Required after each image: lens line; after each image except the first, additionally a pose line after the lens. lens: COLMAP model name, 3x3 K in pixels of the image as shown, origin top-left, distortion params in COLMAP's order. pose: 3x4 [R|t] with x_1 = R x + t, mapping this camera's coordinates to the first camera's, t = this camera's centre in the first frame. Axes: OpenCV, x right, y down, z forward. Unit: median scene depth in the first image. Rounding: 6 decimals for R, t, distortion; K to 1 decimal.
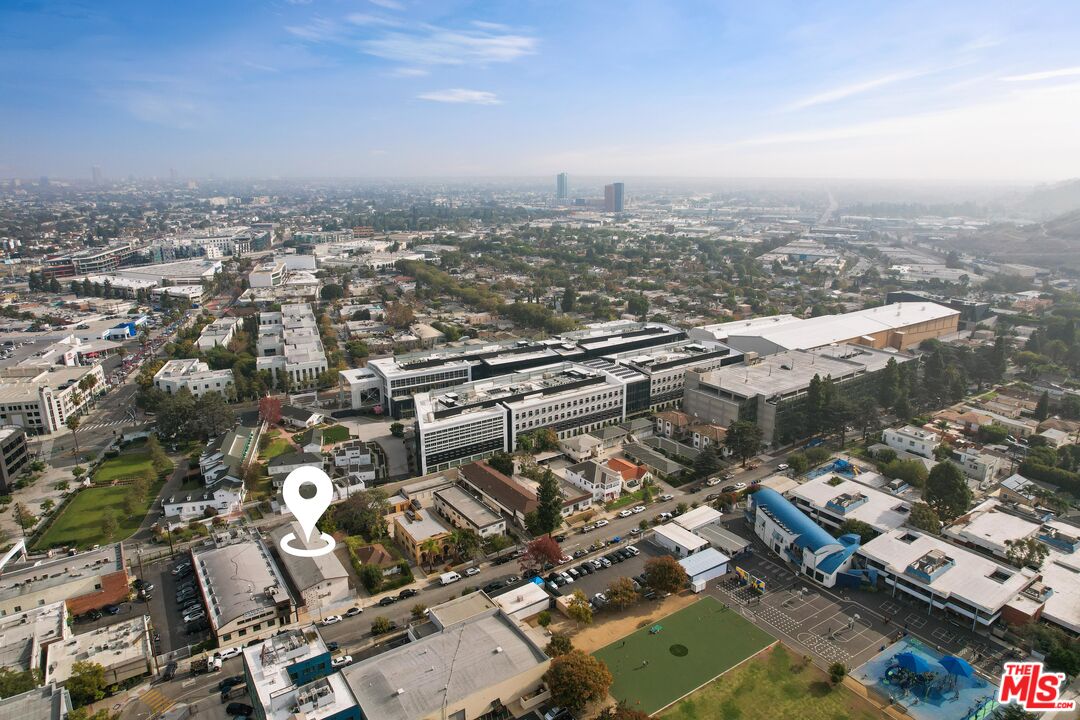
lens RADIAL K [[689.6, 0, 543.7], [0, 689.6, 356.2], [0, 0, 1]] dist [-0.076759, 0.074760]
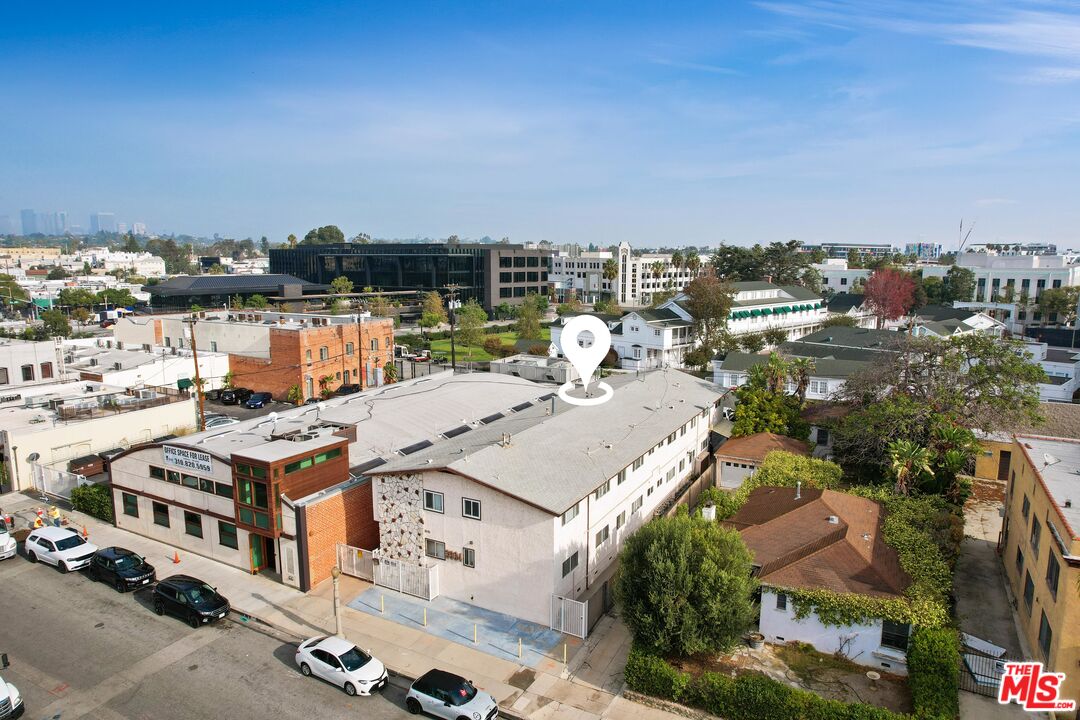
lens RADIAL K [[689.6, 0, 543.7], [0, 689.6, 356.2], [0, 0, 1]] dist [-0.076759, 0.074760]
pose [[0.471707, 0.135101, -0.871344, -0.078804], [-0.233619, 0.972026, 0.024241, 0.166825], [0.850244, 0.192128, 0.490074, 0.540860]]
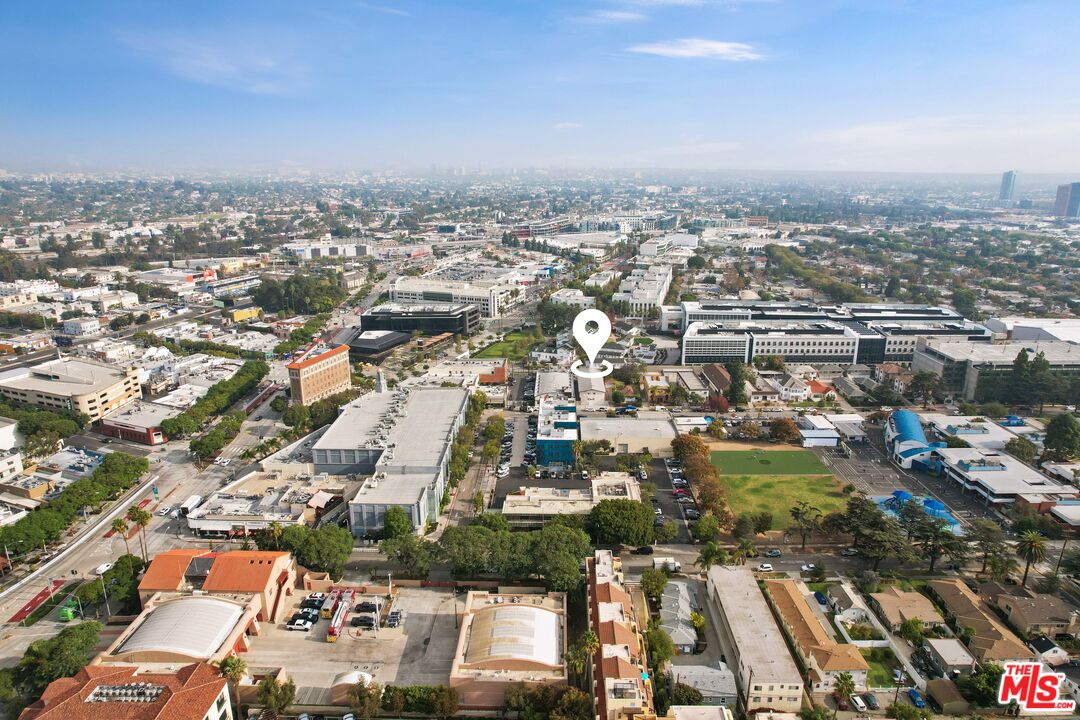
lens RADIAL K [[689.6, 0, 543.7], [0, 689.6, 356.2], [0, 0, 1]] dist [-0.076759, 0.074760]
pose [[0.821452, 0.156763, -0.548308, 0.336583], [-0.151726, 0.986900, 0.054848, 0.092915], [0.549723, 0.038138, 0.834476, -0.363170]]
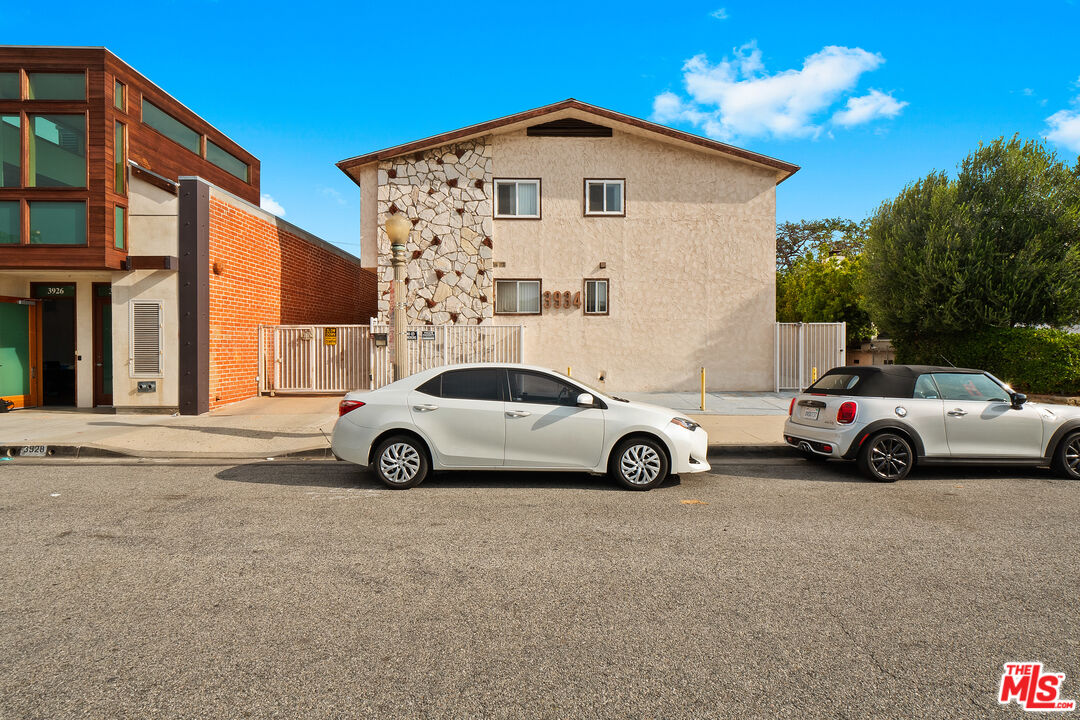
lens RADIAL K [[514.3, 0, 540.0], [0, 514.3, 360.0], [0, 0, 1]] dist [0.002397, -0.000073]
pose [[0.838935, 0.014936, -0.544026, -0.165830], [-0.147666, 0.968371, -0.201128, 0.224861], [0.523816, 0.249067, 0.814606, 0.555673]]
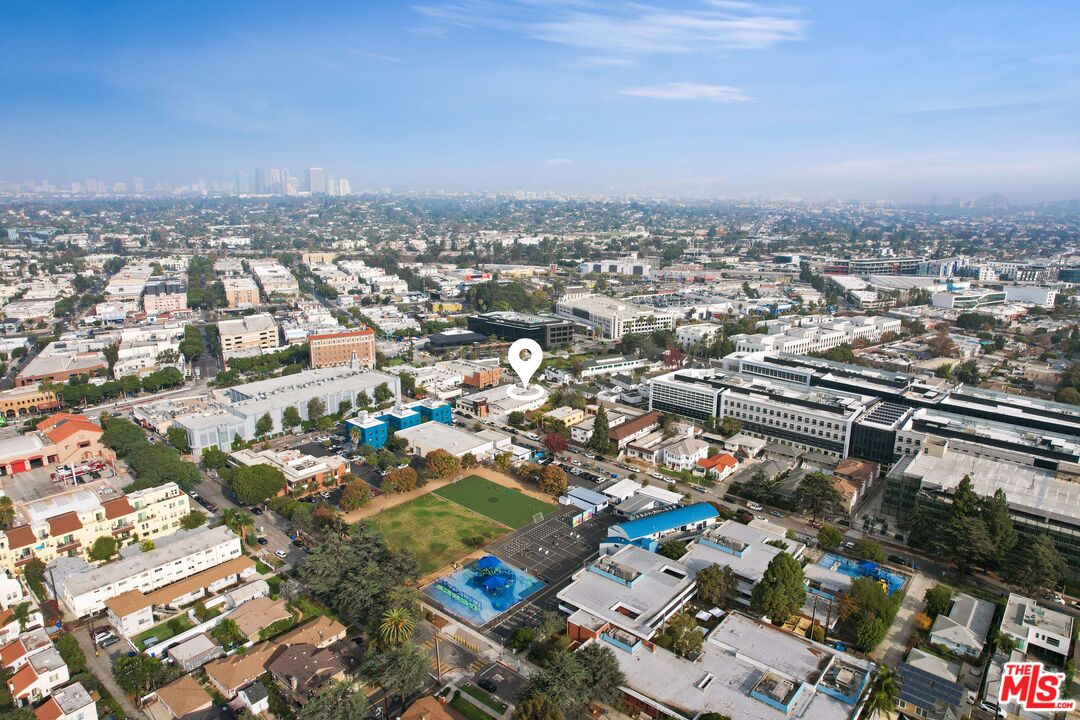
lens RADIAL K [[689.6, 0, 543.7], [0, 689.6, 356.2], [0, 0, 1]] dist [-0.076759, 0.074760]
pose [[0.248426, 0.233483, -0.940091, 0.877434], [-0.262123, 0.950510, 0.166803, -0.091970], [0.932511, 0.204981, 0.297332, 0.309580]]
